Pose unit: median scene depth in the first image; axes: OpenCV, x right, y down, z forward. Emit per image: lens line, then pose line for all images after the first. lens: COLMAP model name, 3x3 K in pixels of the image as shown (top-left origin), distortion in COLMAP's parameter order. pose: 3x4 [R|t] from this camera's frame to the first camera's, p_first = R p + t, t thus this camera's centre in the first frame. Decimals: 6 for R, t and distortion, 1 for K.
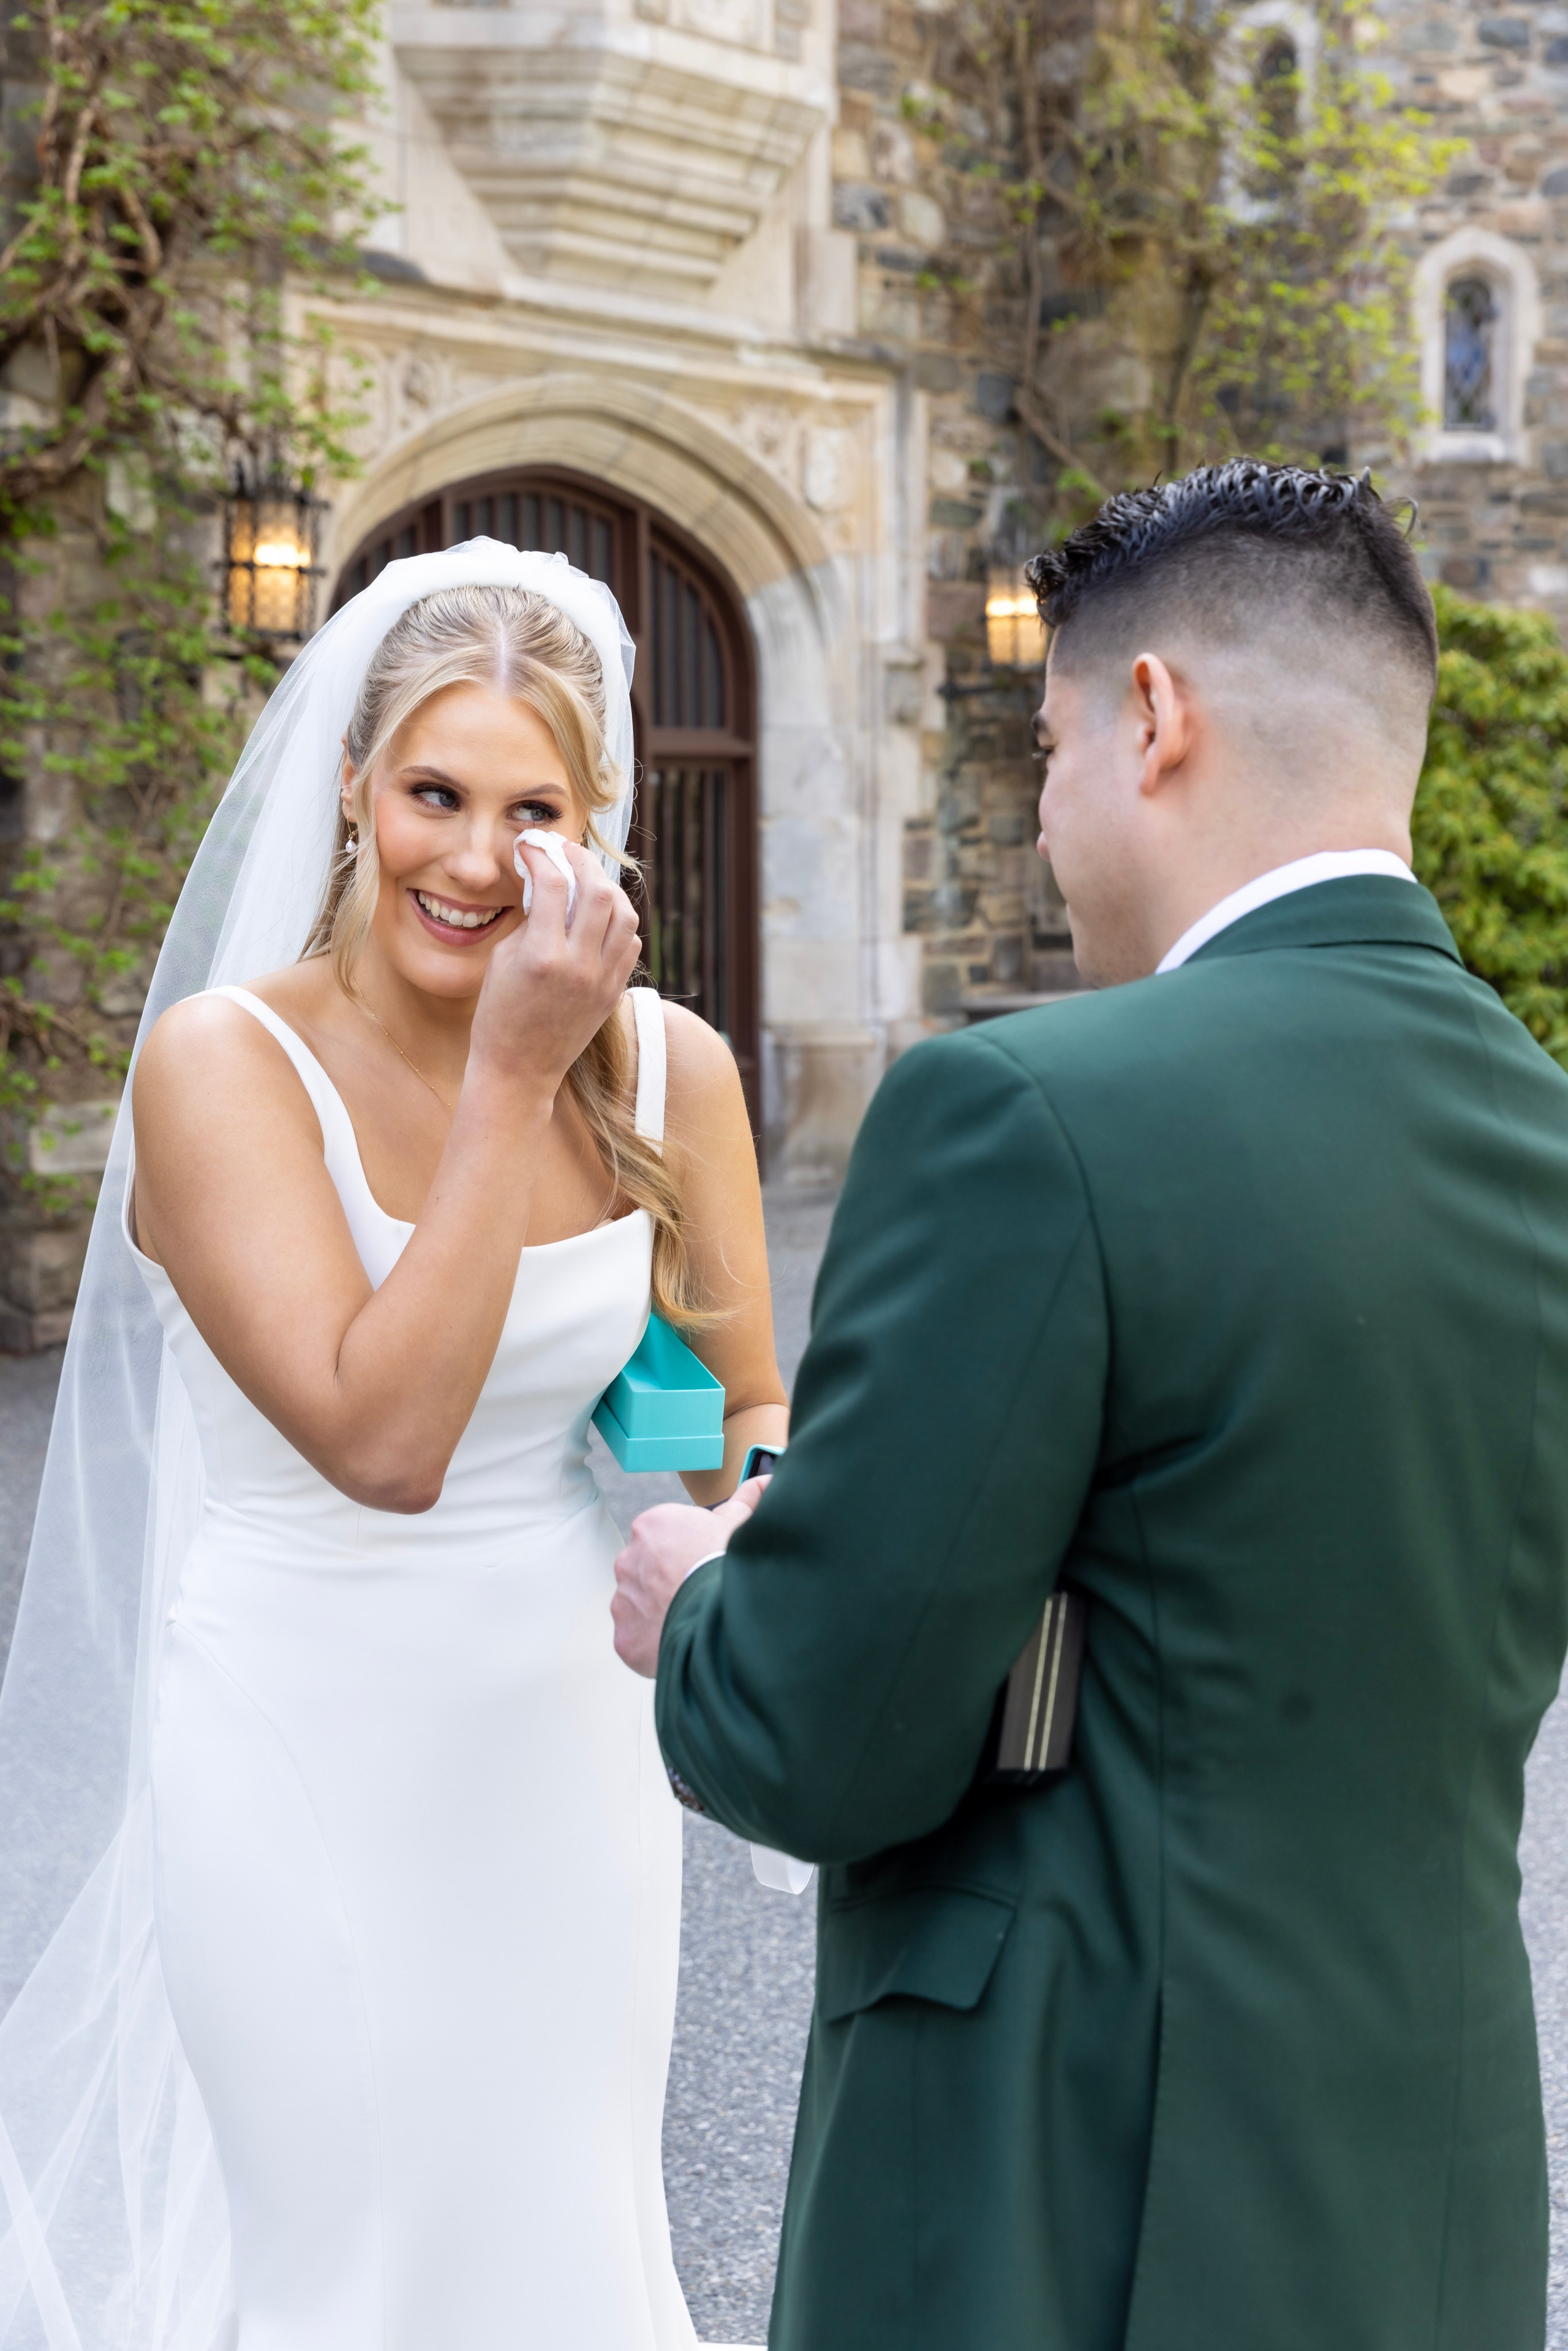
lens RADIAL K [[3110.9, 0, 785.2], [0, 3110.9, 1172.7], [0, 0, 1]] dist [0.012873, 0.020461]
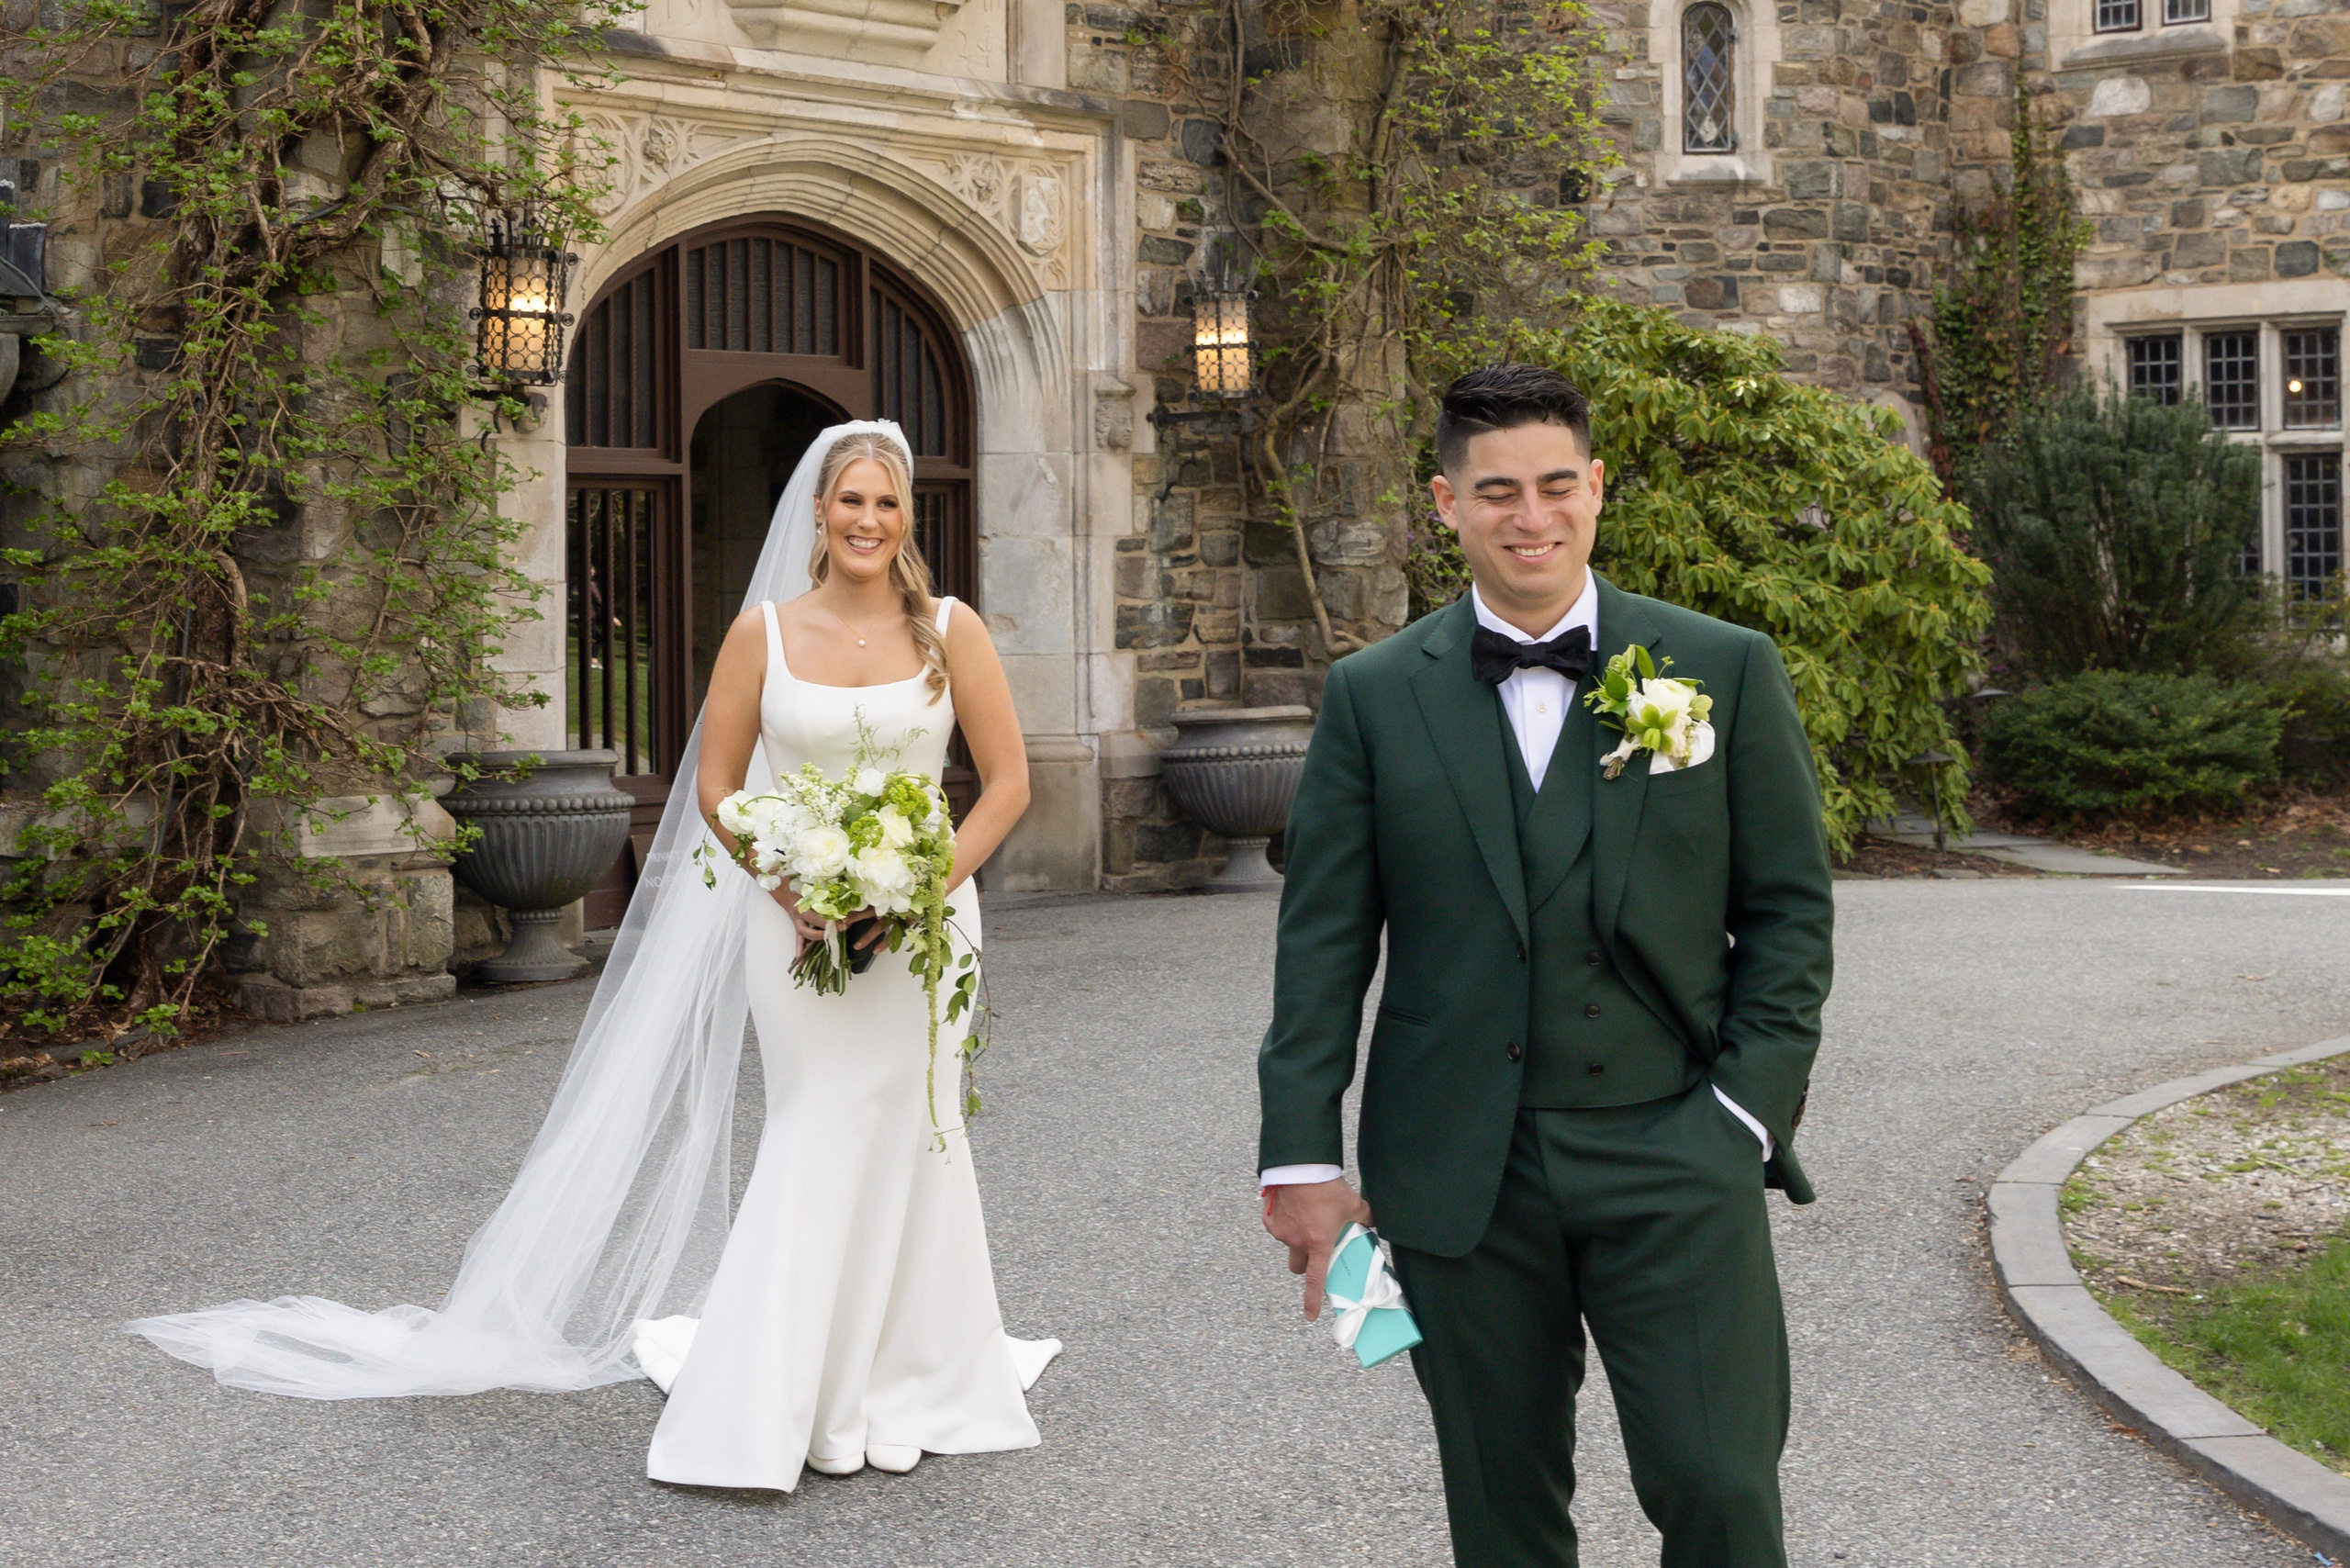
lens RADIAL K [[3491.3, 0, 855.7], [0, 3491.3, 475.7], [0, 0, 1]] dist [0.011220, -0.051312]
pose [[0.998154, -0.003188, -0.060653, 0.023699], [-0.004849, 0.991252, -0.131893, 0.021447], [0.060543, 0.131944, 0.989407, -0.178154]]
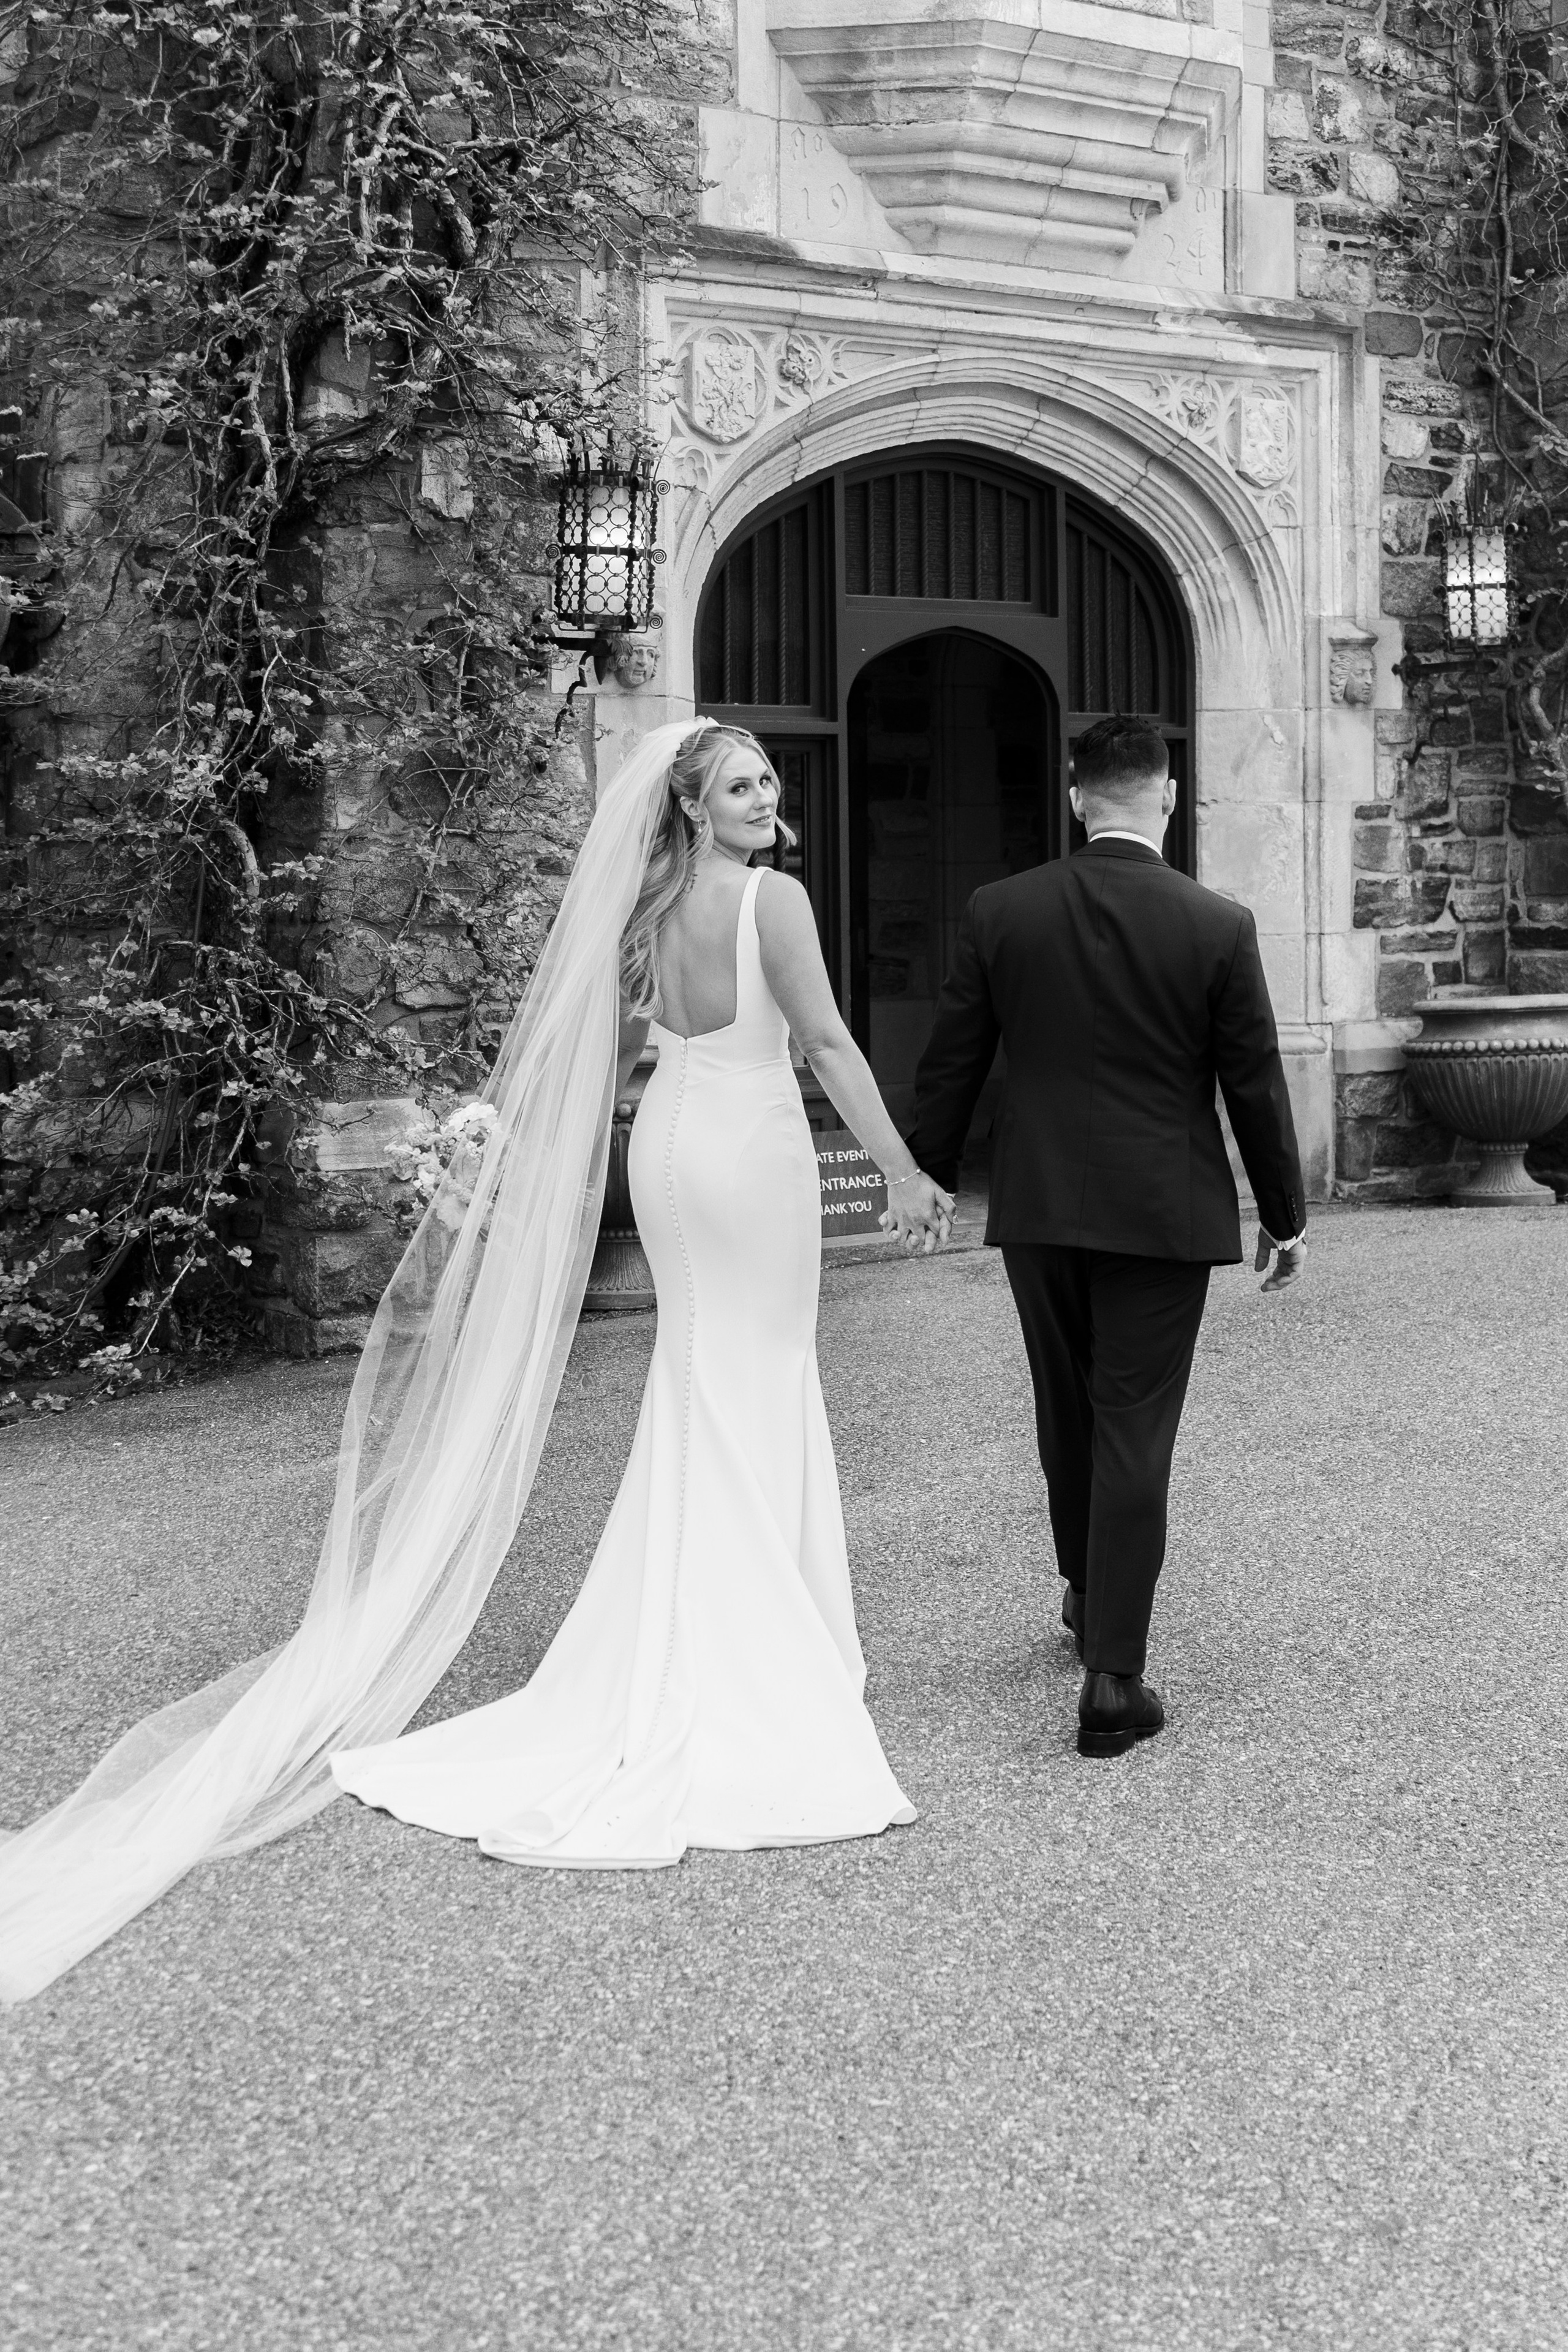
lens RADIAL K [[3106.9, 0, 728.1], [0, 3106.9, 852.7], [0, 0, 1]] dist [0.007242, -0.027344]
pose [[0.969782, 0.000457, -0.243972, 0.089561], [-0.024570, 0.995097, -0.095802, -0.006499], [0.242732, 0.098902, 0.965039, 0.063409]]
